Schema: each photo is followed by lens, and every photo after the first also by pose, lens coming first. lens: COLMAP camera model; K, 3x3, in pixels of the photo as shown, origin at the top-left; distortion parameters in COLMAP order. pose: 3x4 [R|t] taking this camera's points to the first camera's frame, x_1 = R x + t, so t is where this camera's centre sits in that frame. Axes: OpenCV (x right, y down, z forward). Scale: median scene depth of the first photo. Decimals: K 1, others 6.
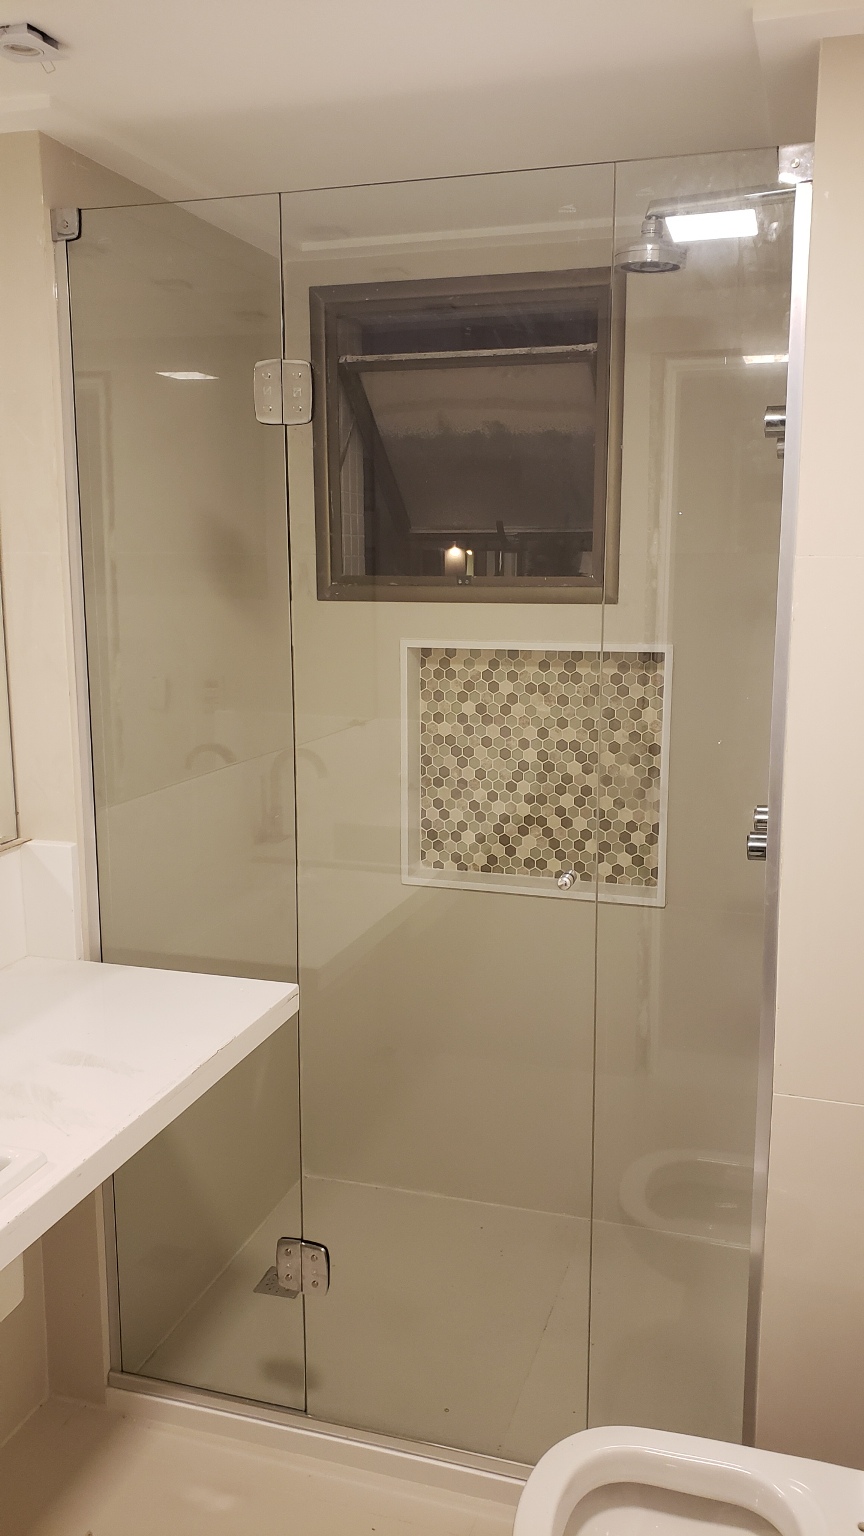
lens RADIAL K [[1189.6, 0, 432.4], [0, 1189.6, 755.4], [0, 0, 1]] dist [0.044706, -0.001222]
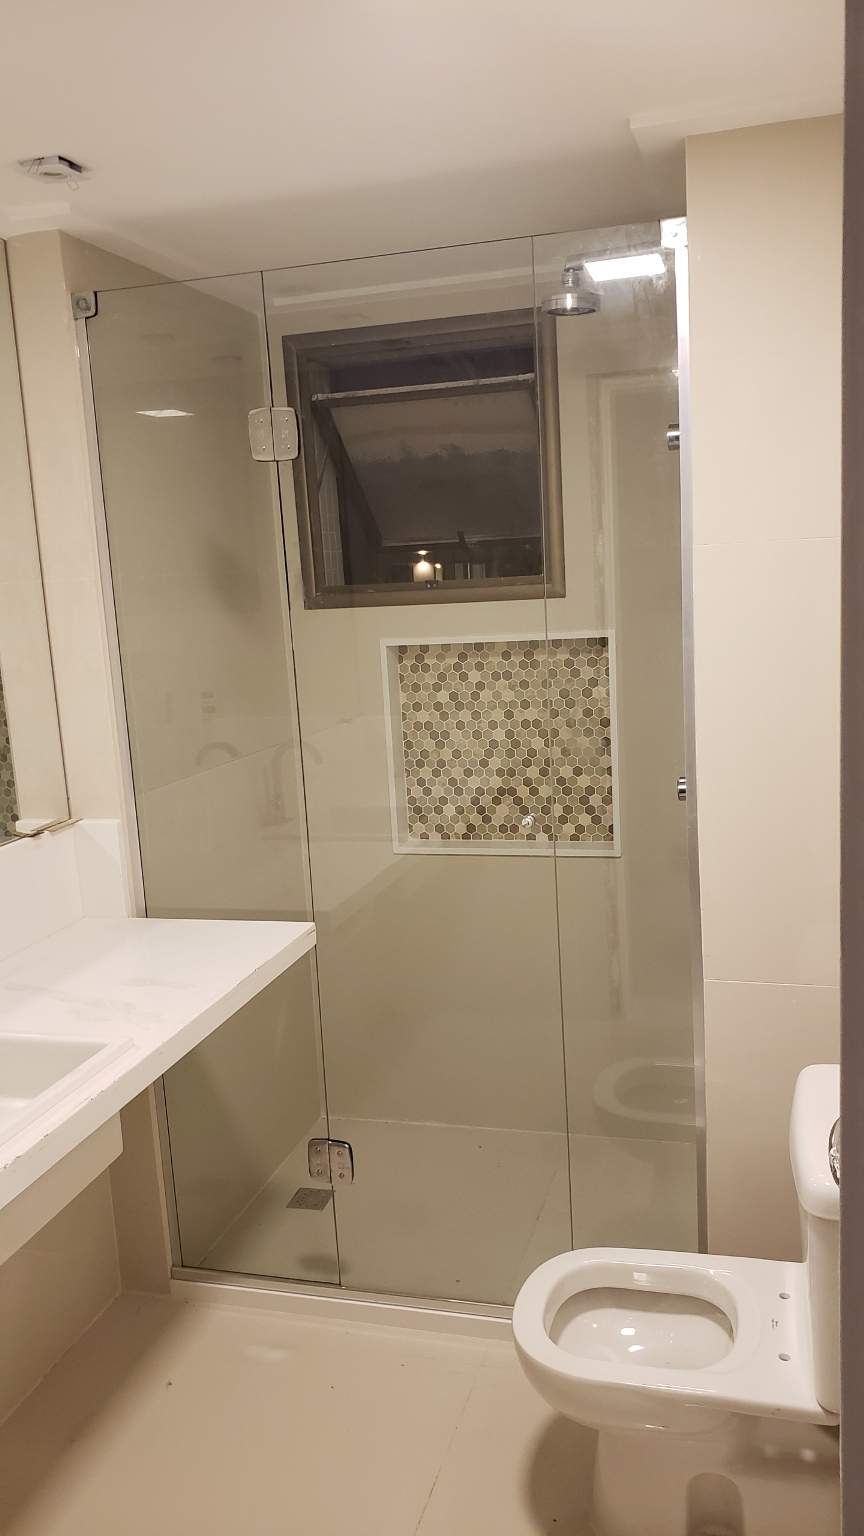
lens RADIAL K [[1189.6, 0, 433.2], [0, 1189.6, 780.6], [0, 0, 1]] dist [0.044706, -0.001222]
pose [[0.998131, -0.058857, 0.016432, -0.002502], [0.058729, 0.998240, 0.008174, 0.036133], [-0.016884, -0.007194, 0.999832, -0.167371]]
